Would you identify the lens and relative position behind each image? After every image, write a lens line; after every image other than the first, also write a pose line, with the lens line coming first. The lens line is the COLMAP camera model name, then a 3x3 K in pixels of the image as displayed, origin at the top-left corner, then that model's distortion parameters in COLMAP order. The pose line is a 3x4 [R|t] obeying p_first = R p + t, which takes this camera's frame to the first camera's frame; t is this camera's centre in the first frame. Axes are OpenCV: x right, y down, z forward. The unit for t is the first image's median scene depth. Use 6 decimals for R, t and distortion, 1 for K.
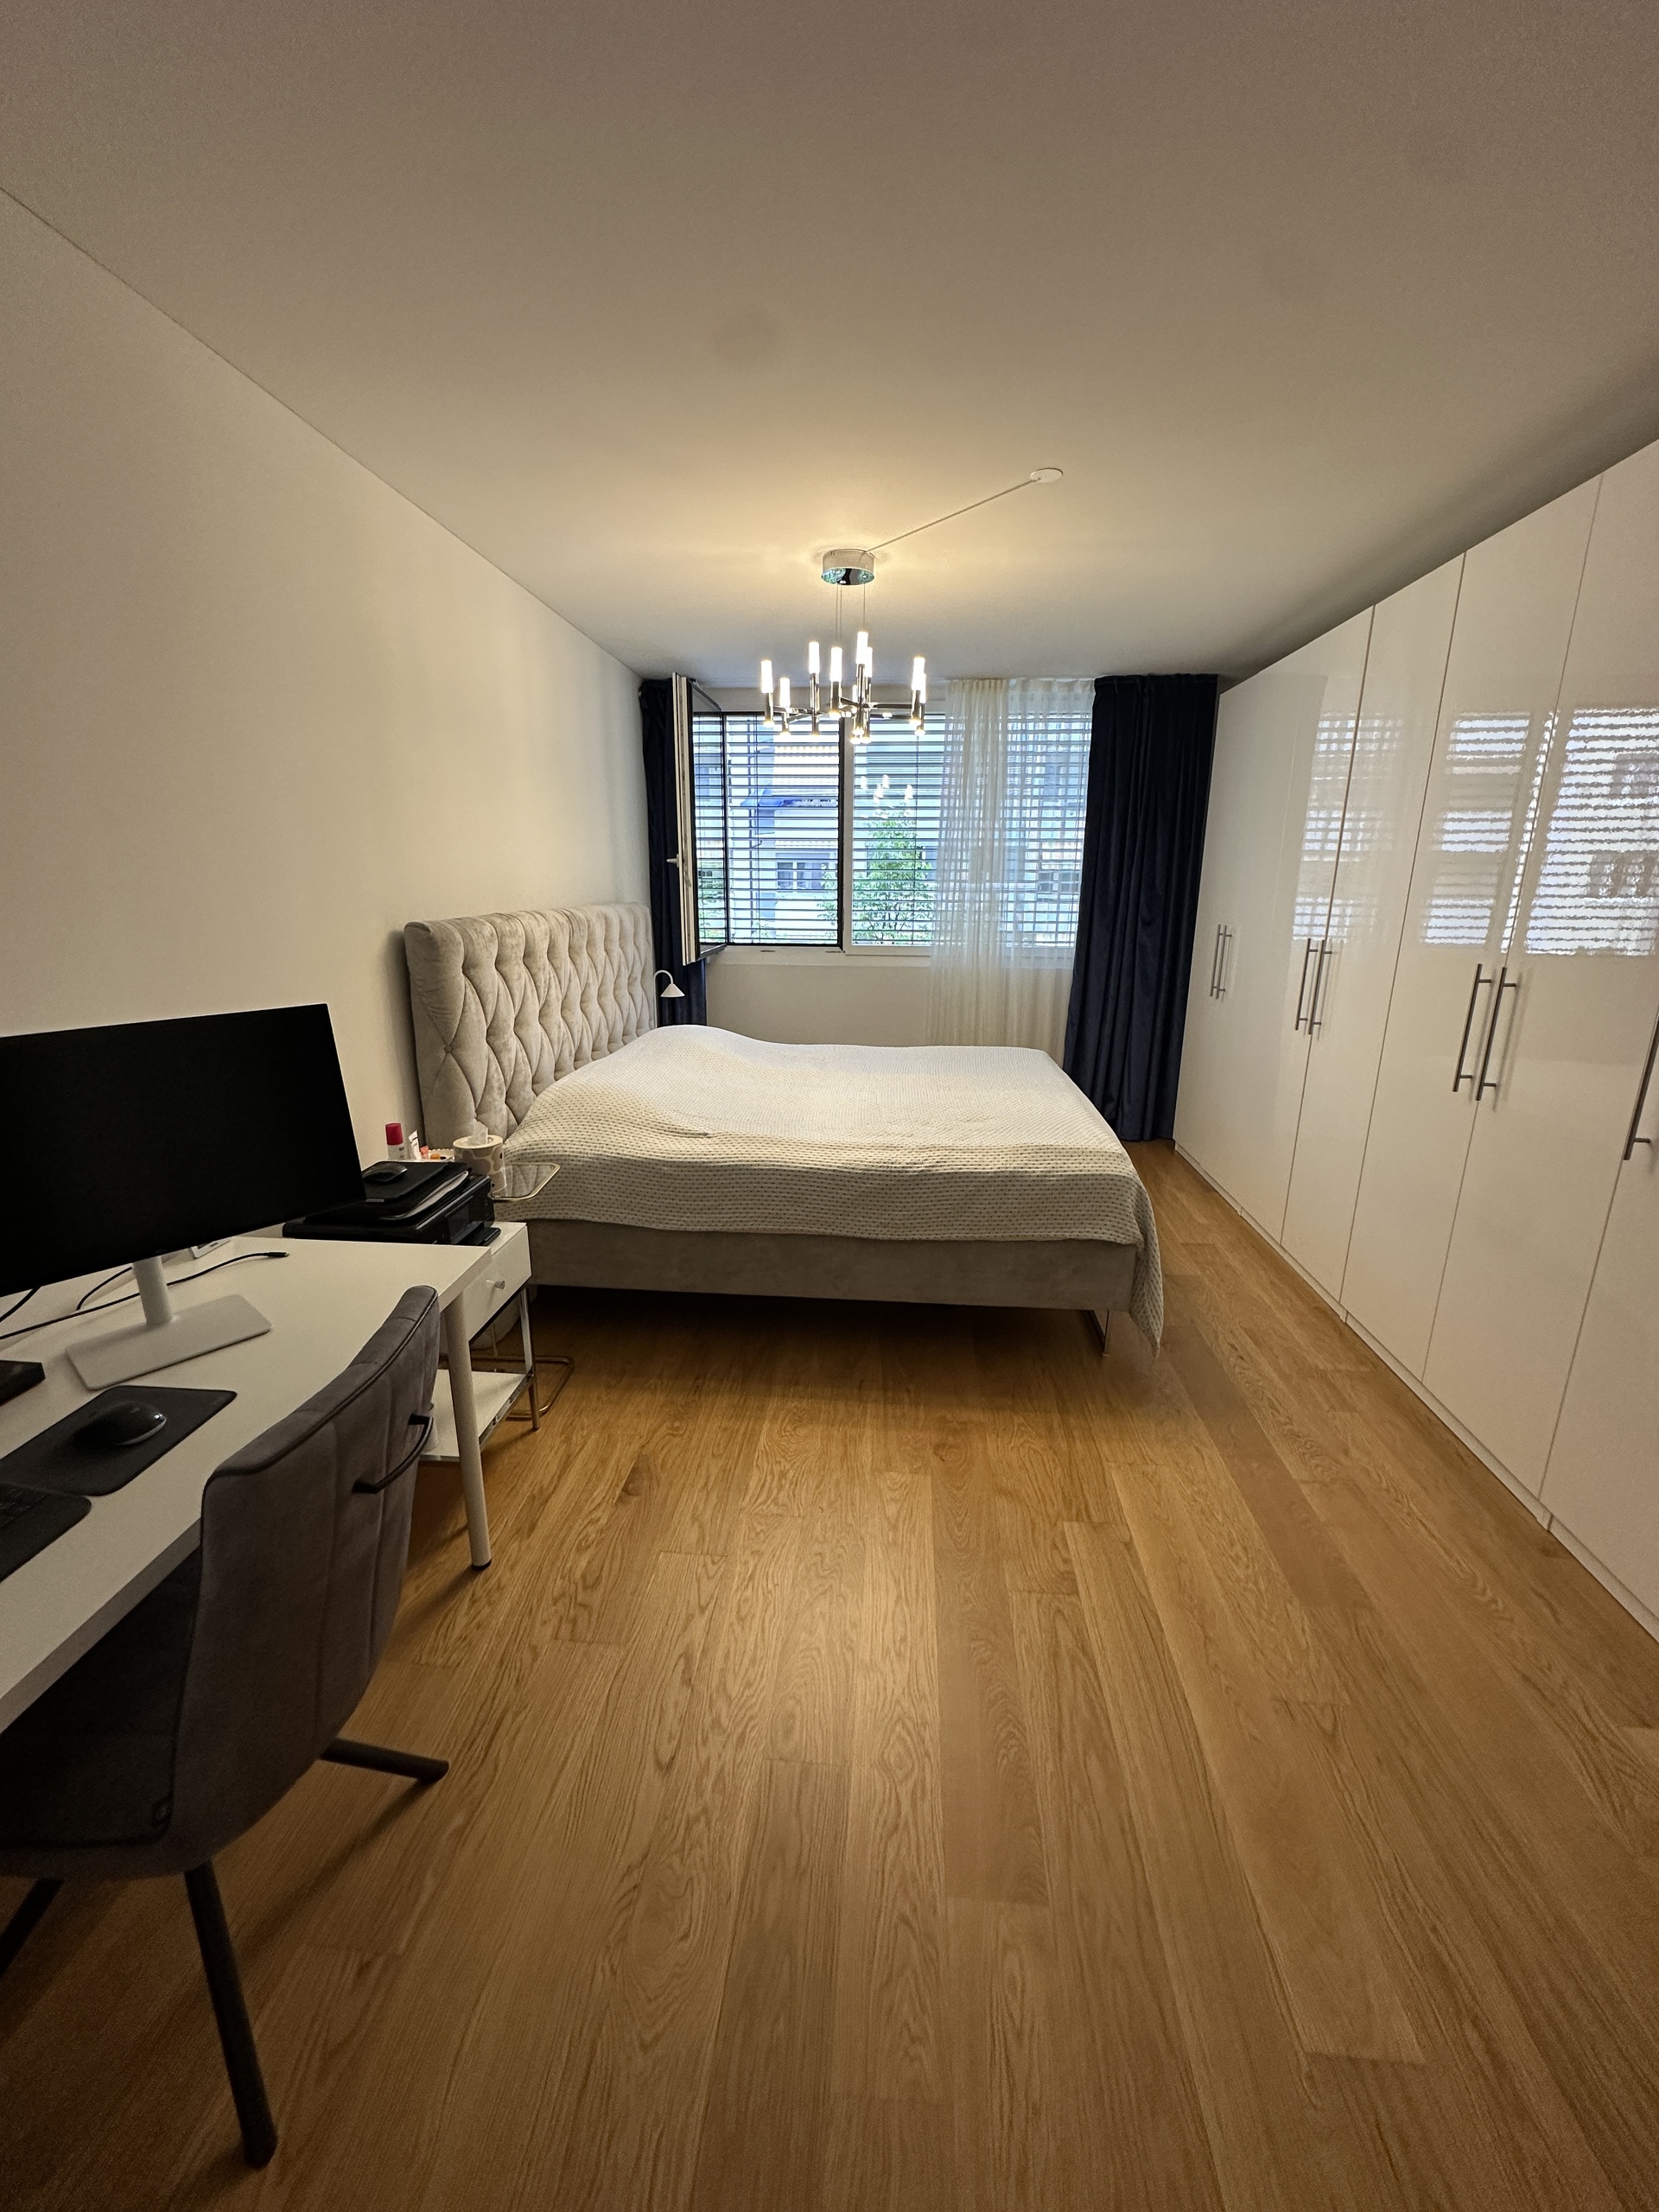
lens RADIAL K [[874.6, 0, 824.3], [0, 874.6, 1108.3], [0, 0, 1]] dist [-0.002130, -0.000009]
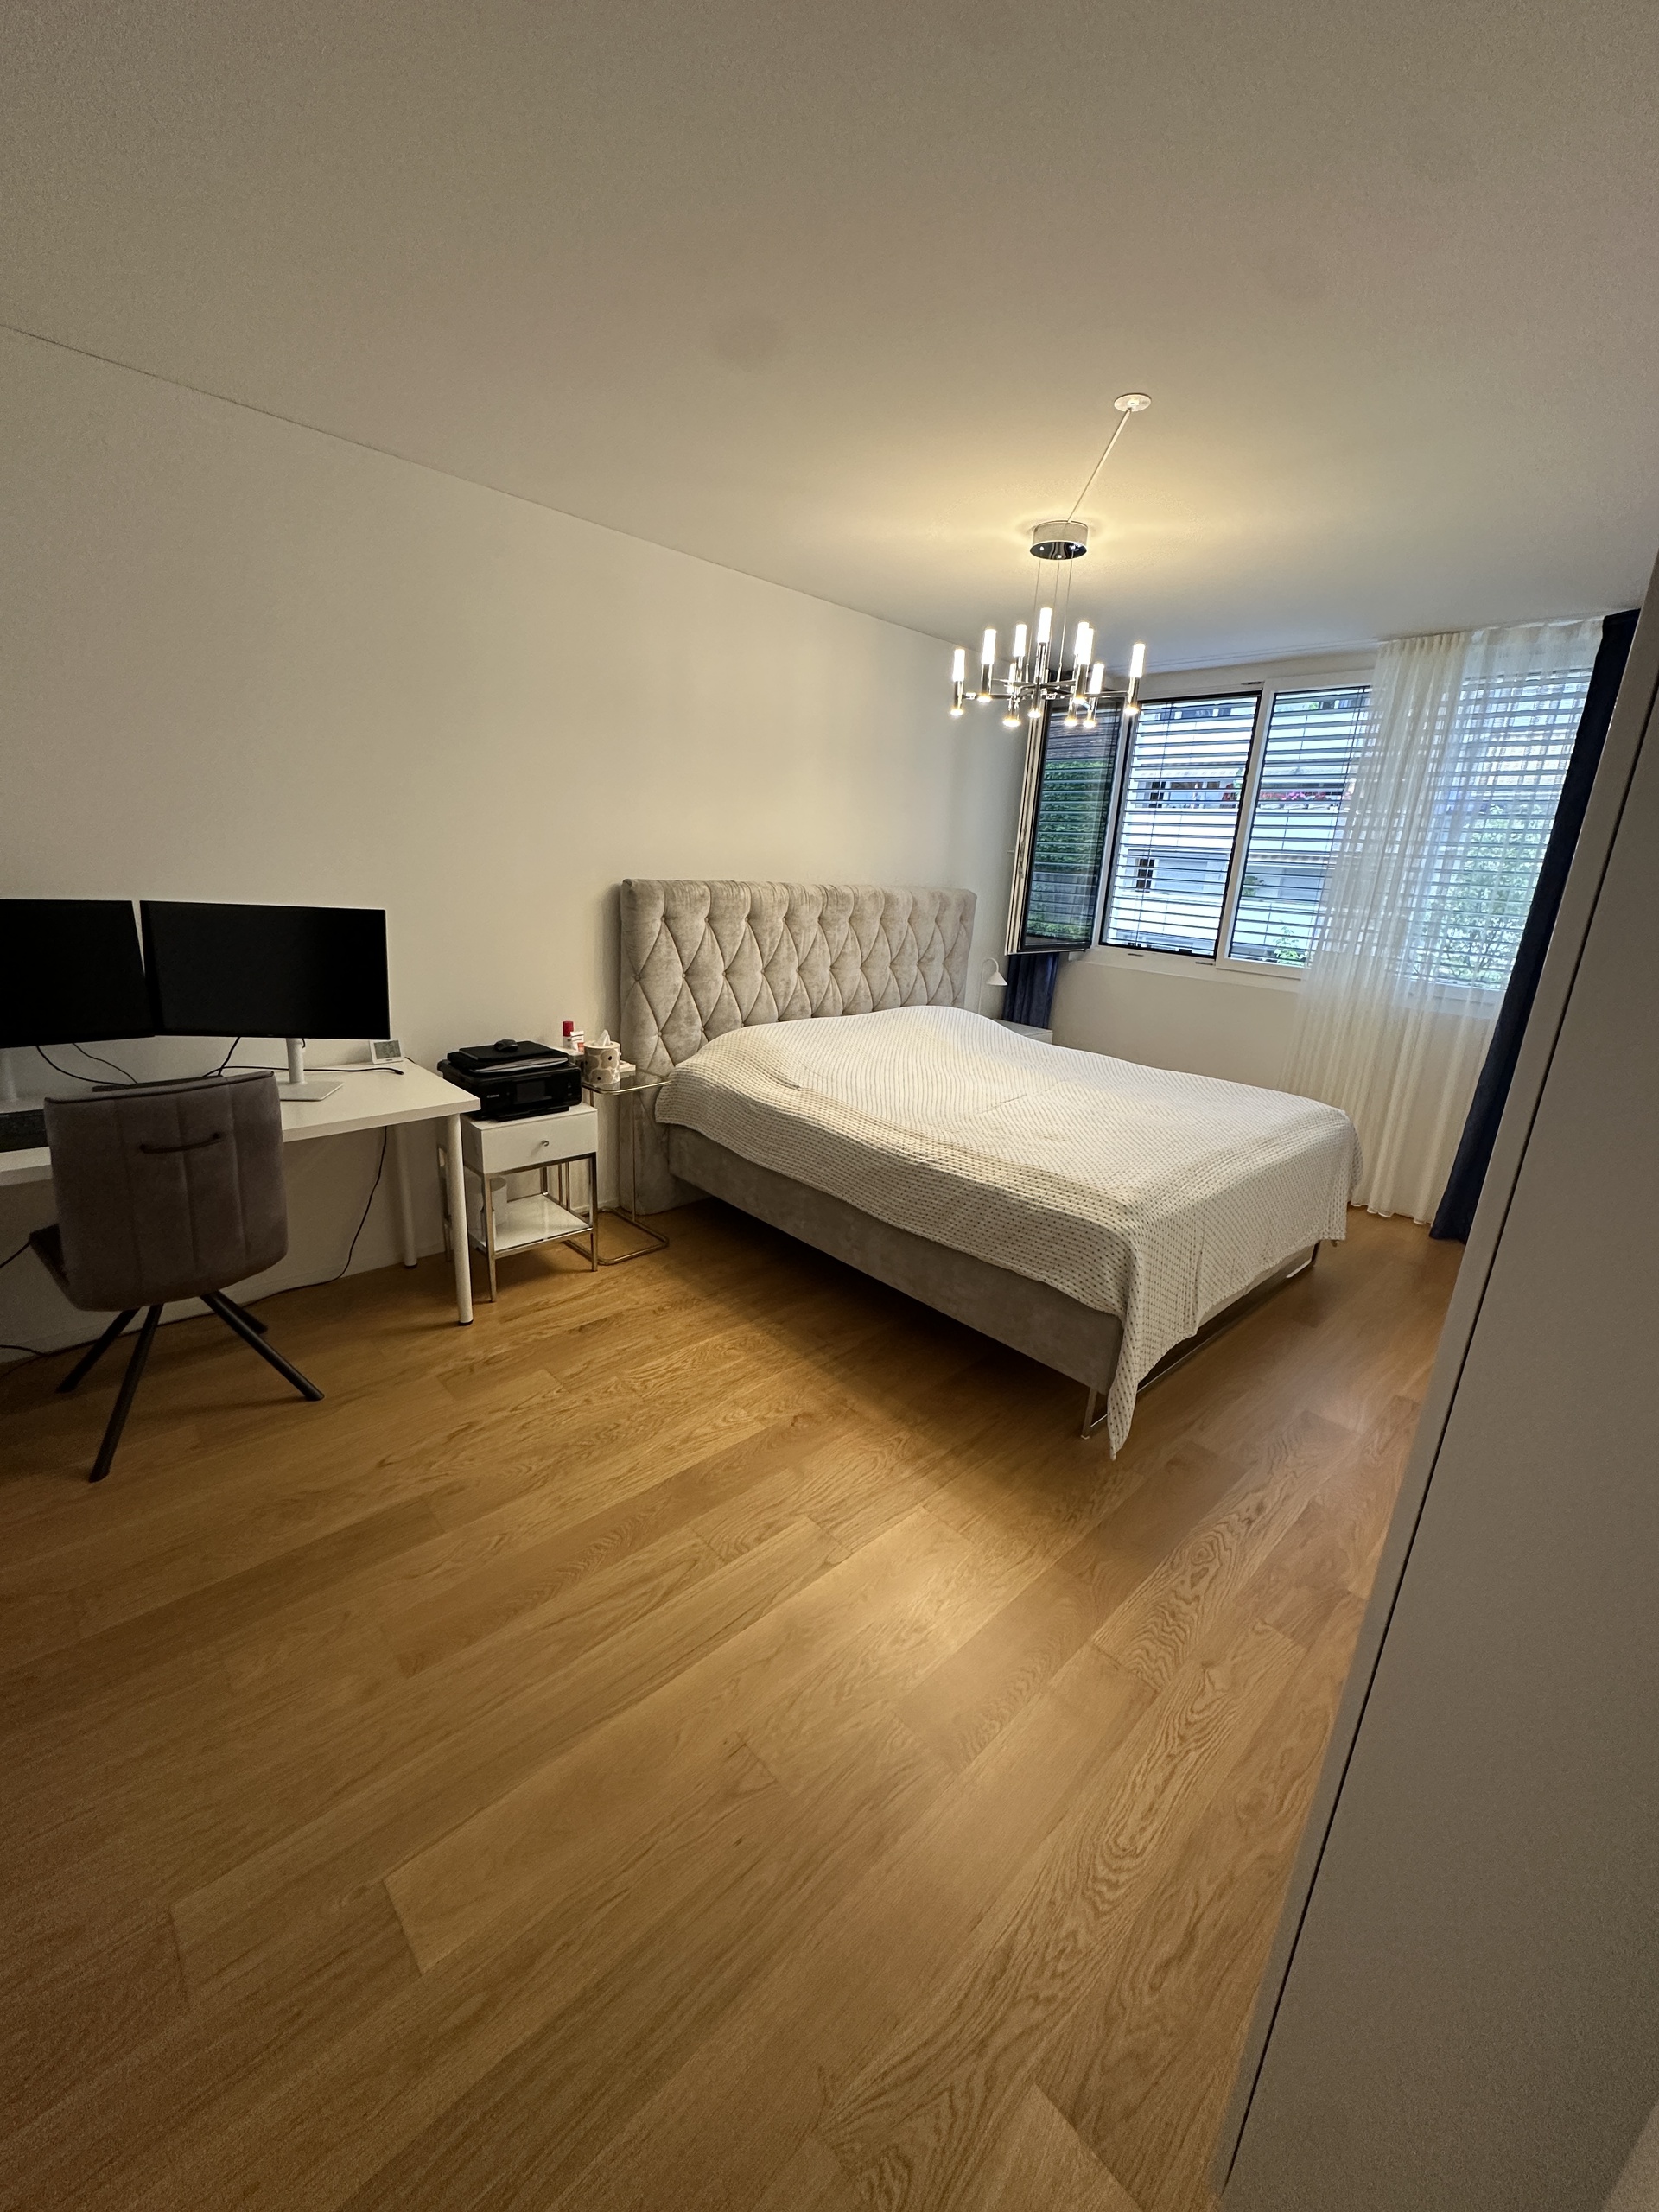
lens RADIAL K [[874.6, 0, 829.0], [0, 874.6, 1102.4], [0, 0, 1]] dist [-0.002130, -0.000009]
pose [[0.751918, 0.214834, -0.623270, 0.624018], [-0.220785, 0.972880, 0.068984, -0.038782], [0.621187, 0.085738, 0.778958, 0.170040]]
